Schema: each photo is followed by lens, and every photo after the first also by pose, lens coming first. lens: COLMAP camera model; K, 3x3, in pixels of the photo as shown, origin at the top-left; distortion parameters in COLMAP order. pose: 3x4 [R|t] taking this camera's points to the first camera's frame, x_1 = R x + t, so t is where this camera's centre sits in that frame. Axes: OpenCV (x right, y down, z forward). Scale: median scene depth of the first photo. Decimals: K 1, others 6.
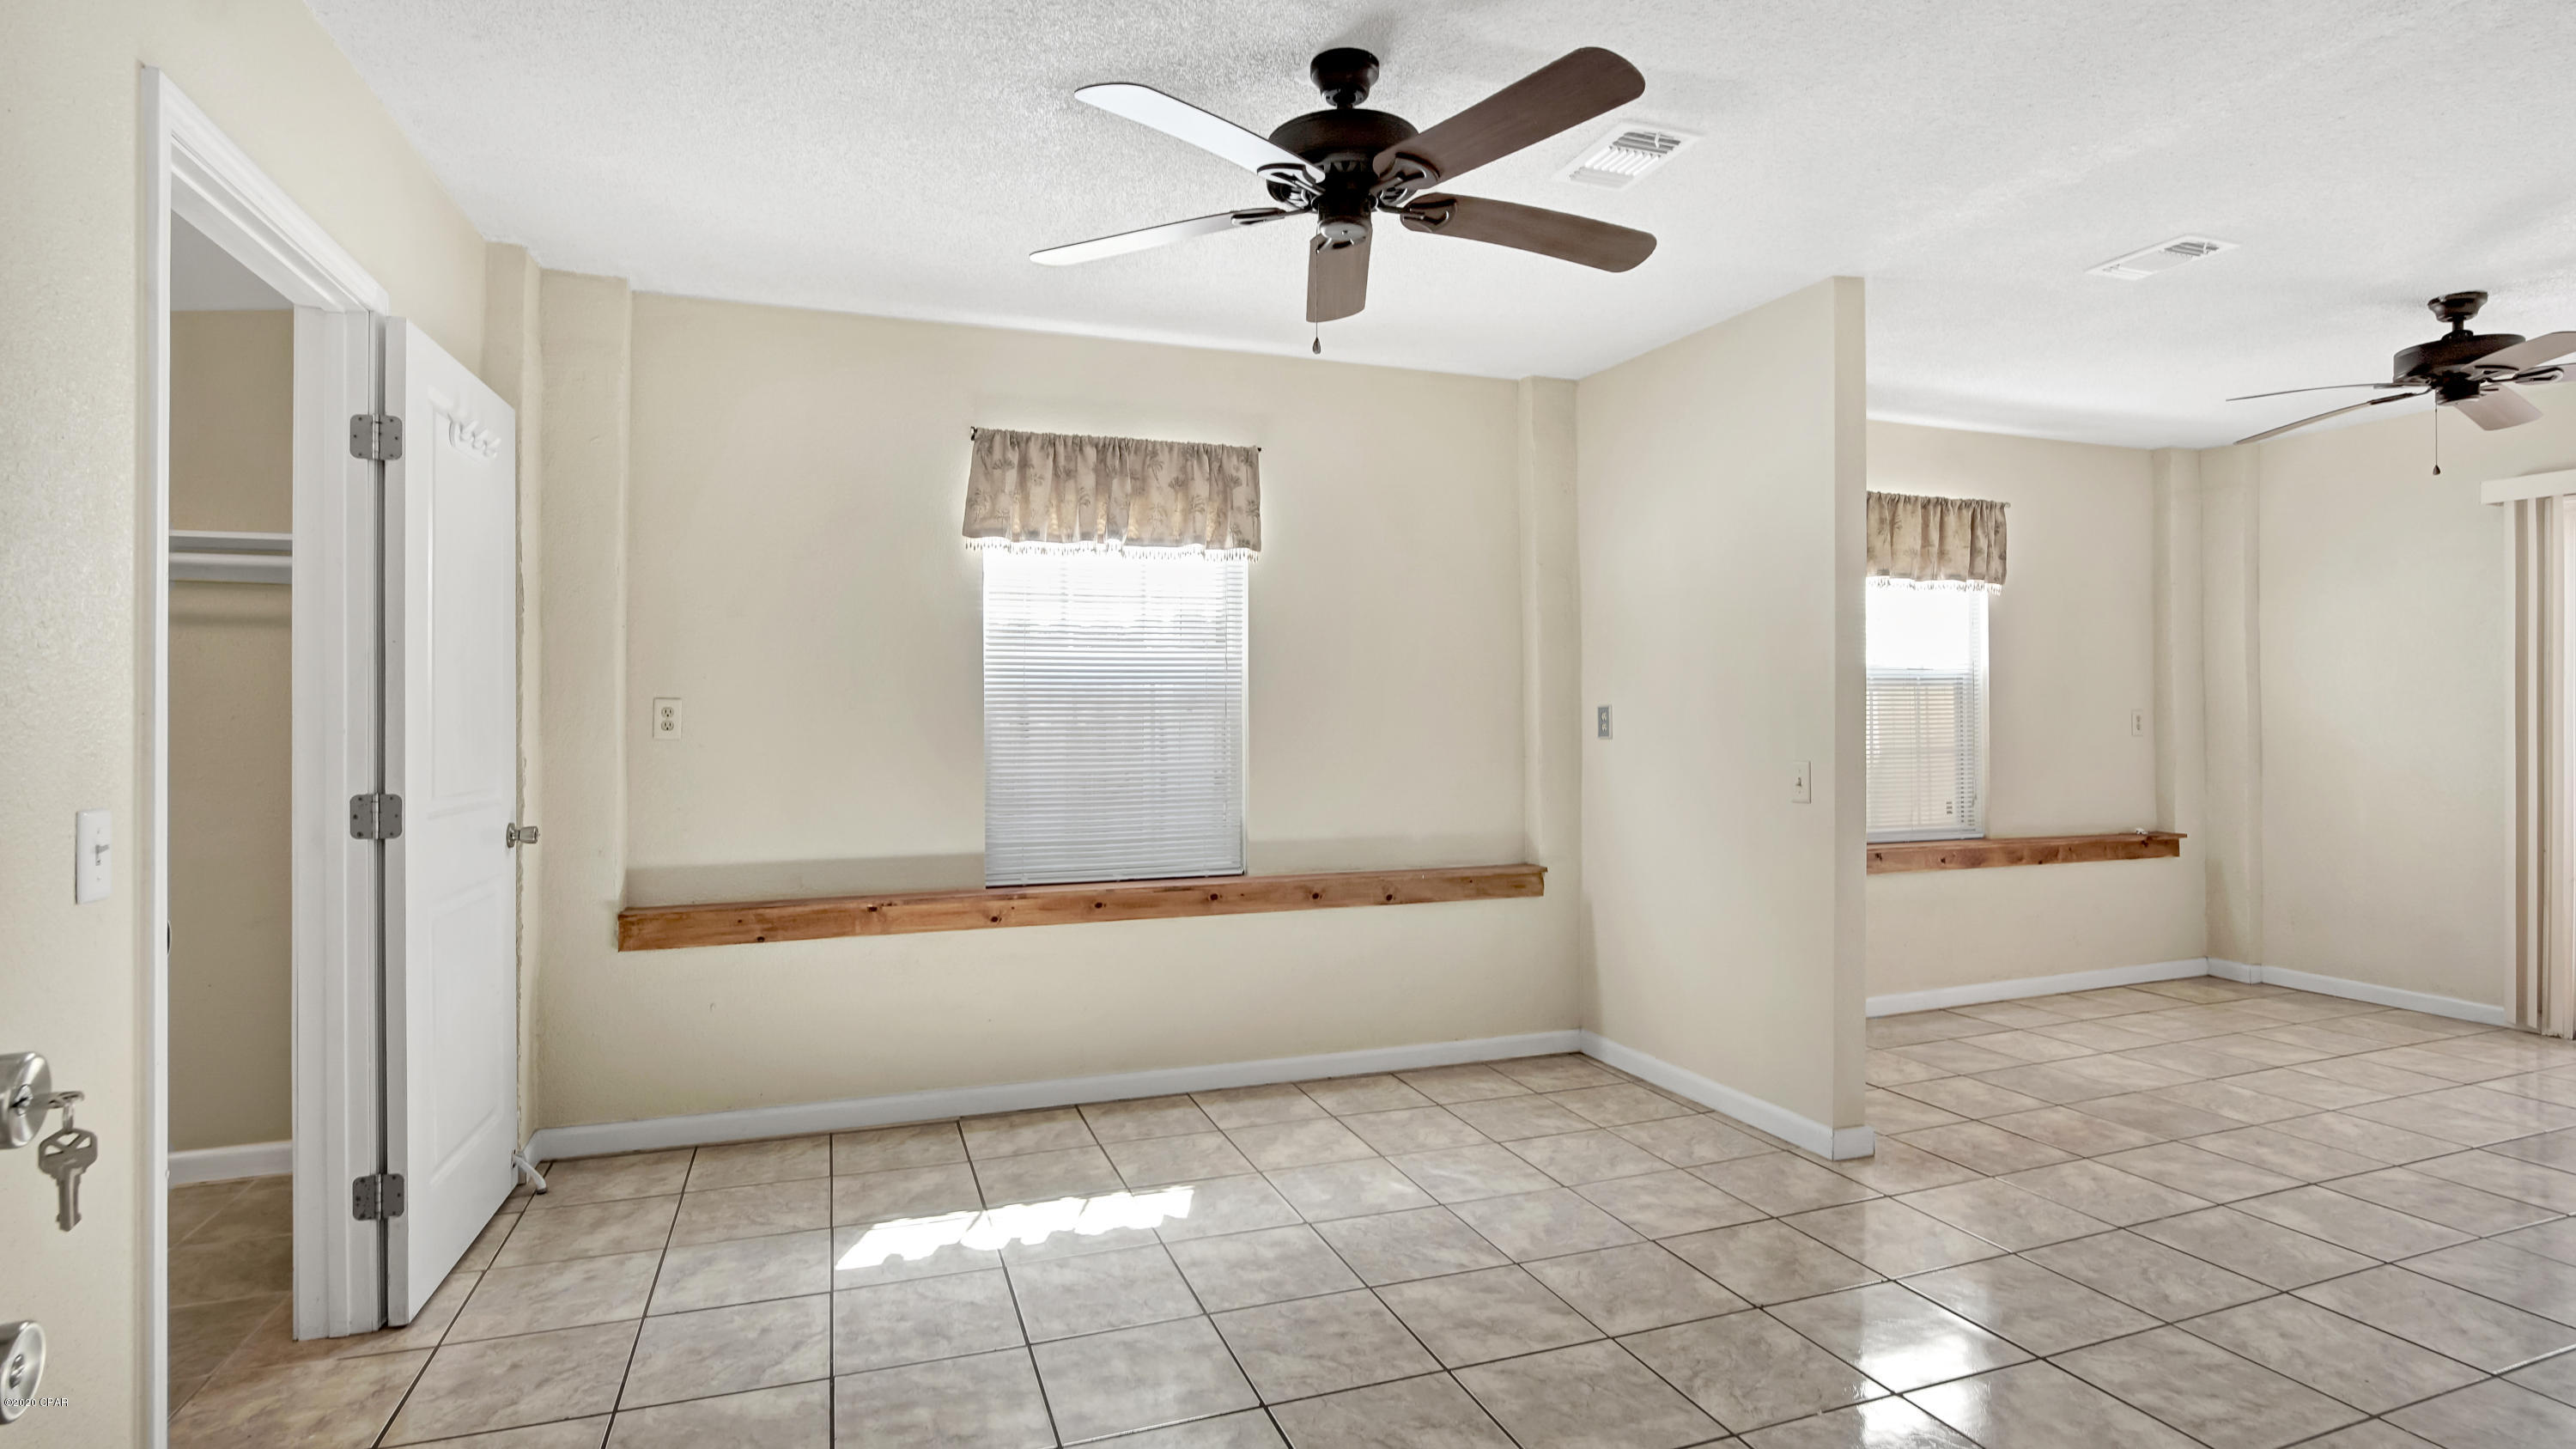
lens RADIAL K [[1214.0, 0, 1286.1], [0, 1214.0, 731.0], [0, 0, 1]] dist [-0.006416, 0.000347]
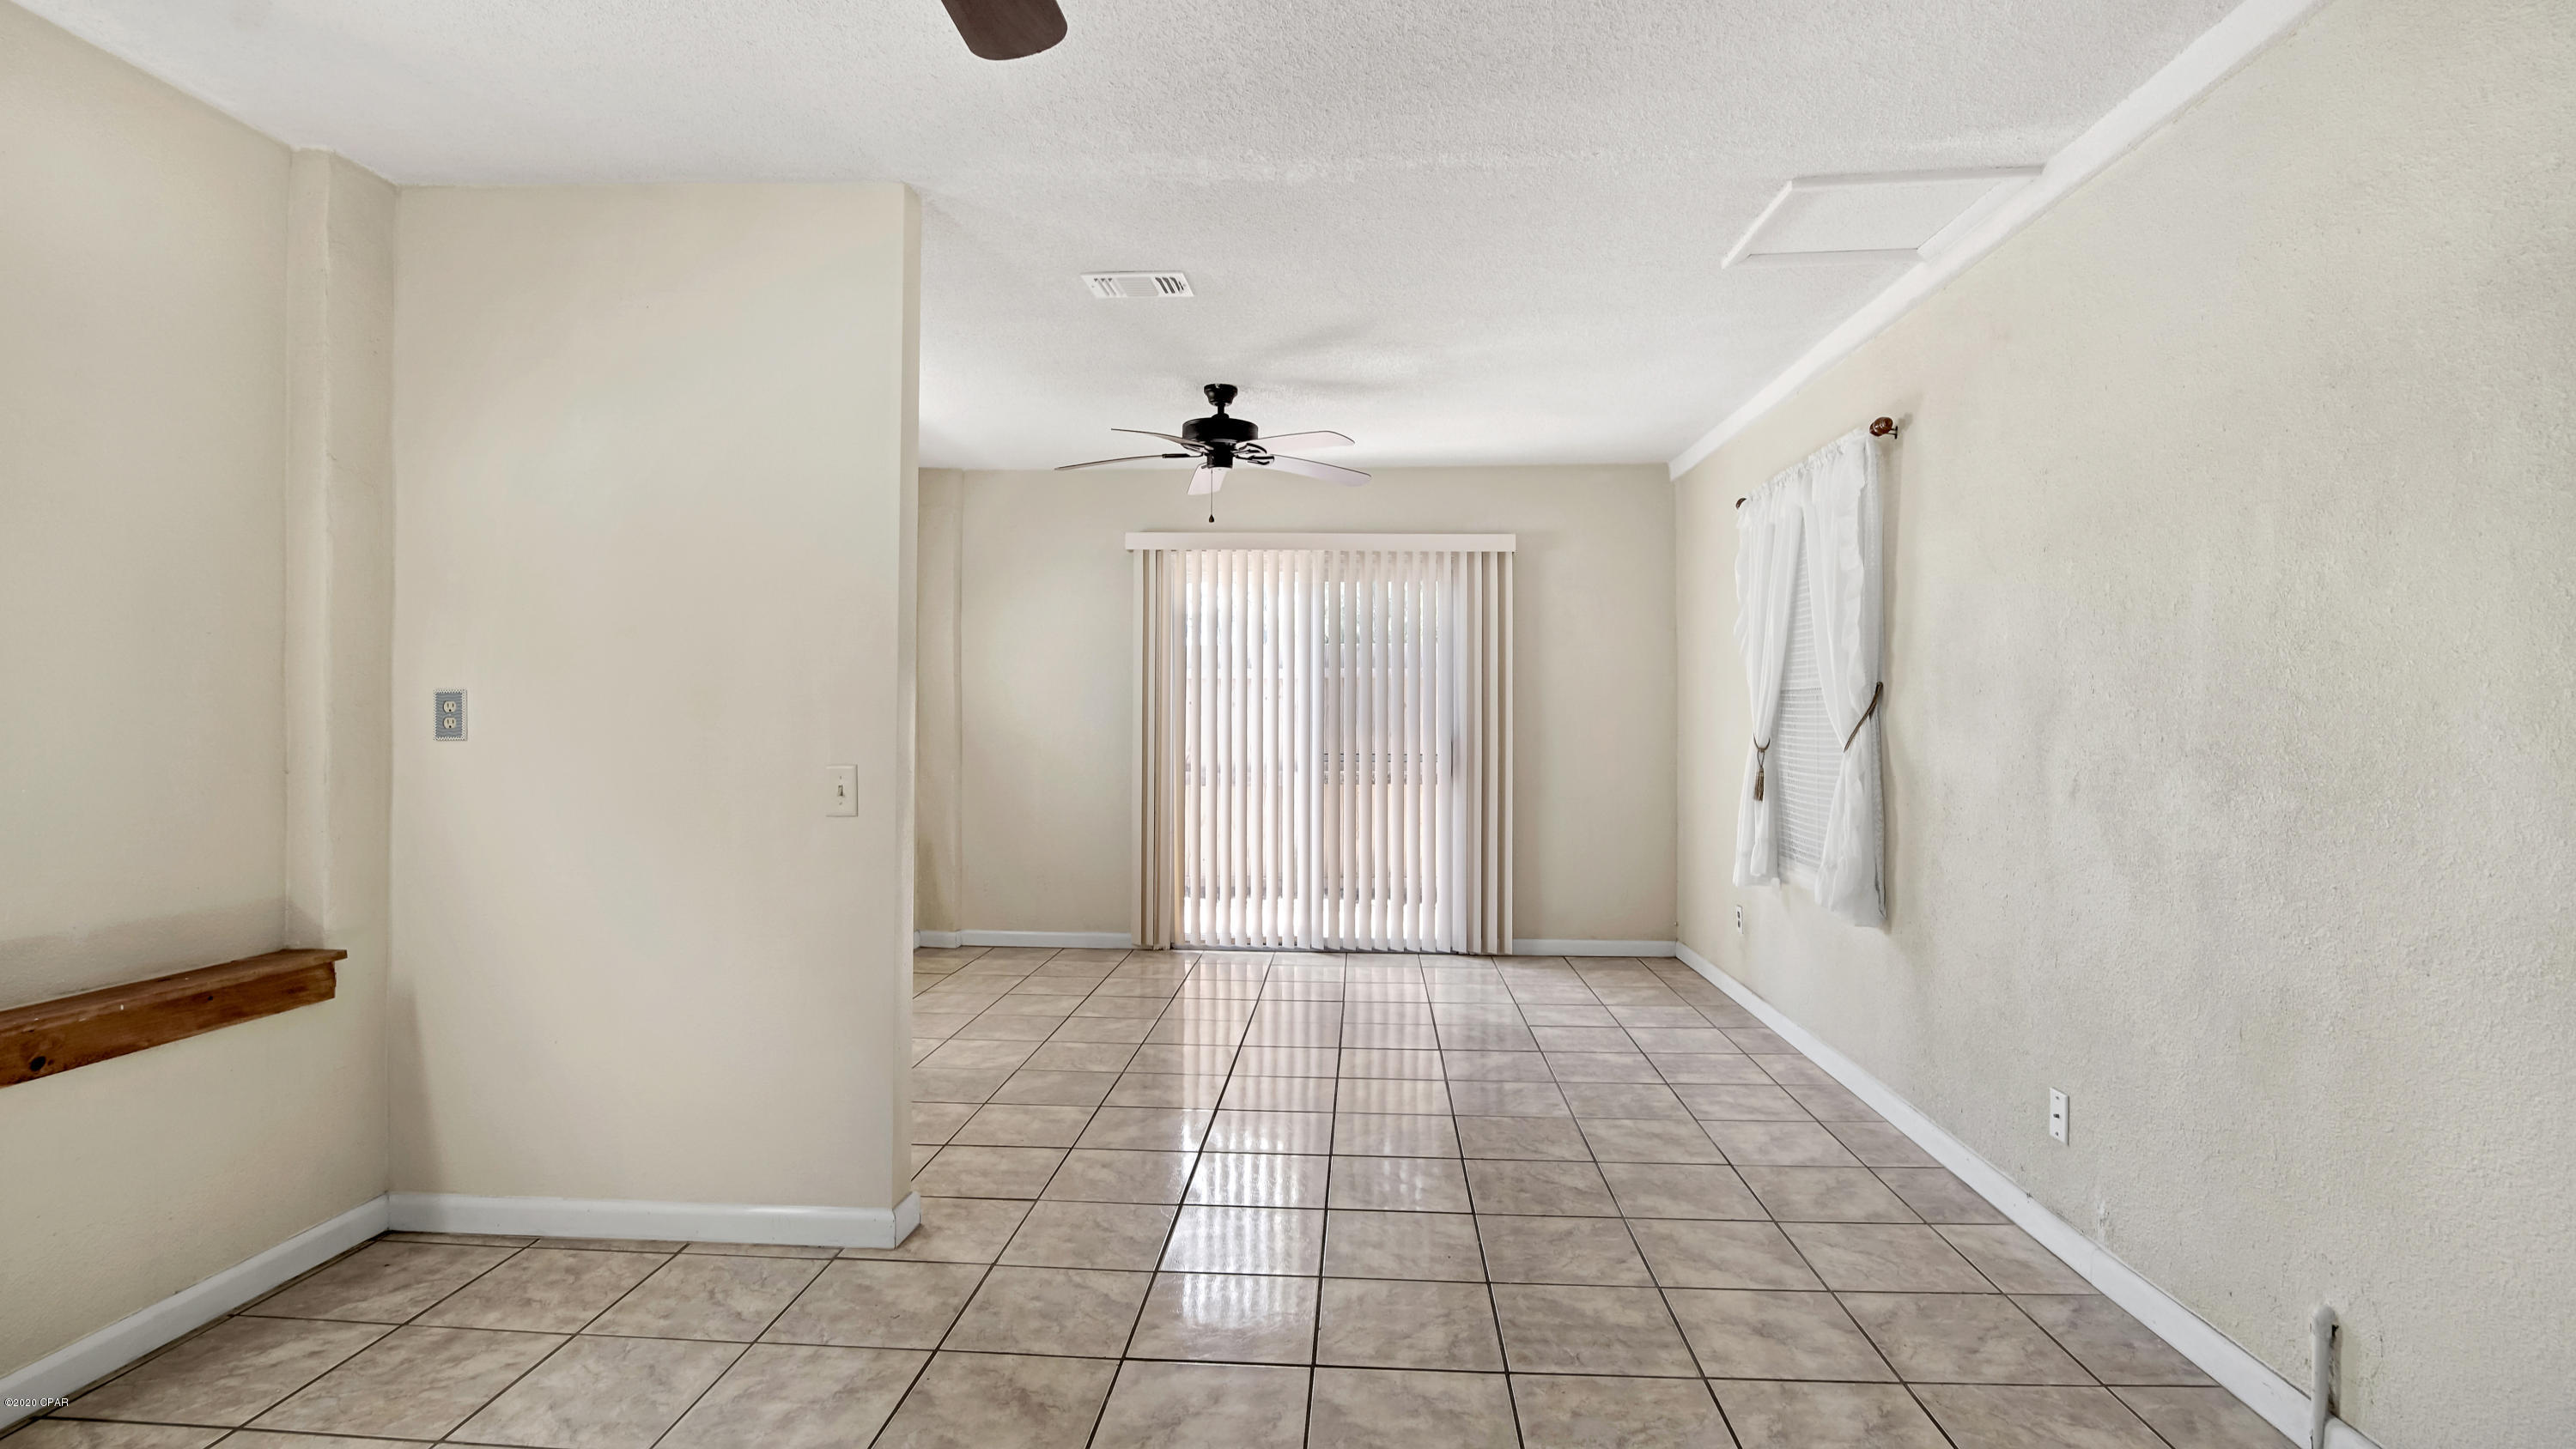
lens RADIAL K [[1227.2, 0, 1281.2], [0, 1227.2, 703.4], [0, 0, 1]] dist [-0.011533, -0.000050]
pose [[0.422098, 0.010940, 0.906484, -0.156661], [0.005318, 0.999880, -0.014543, -0.001850], [-0.906535, 0.010959, 0.421989, 0.326726]]
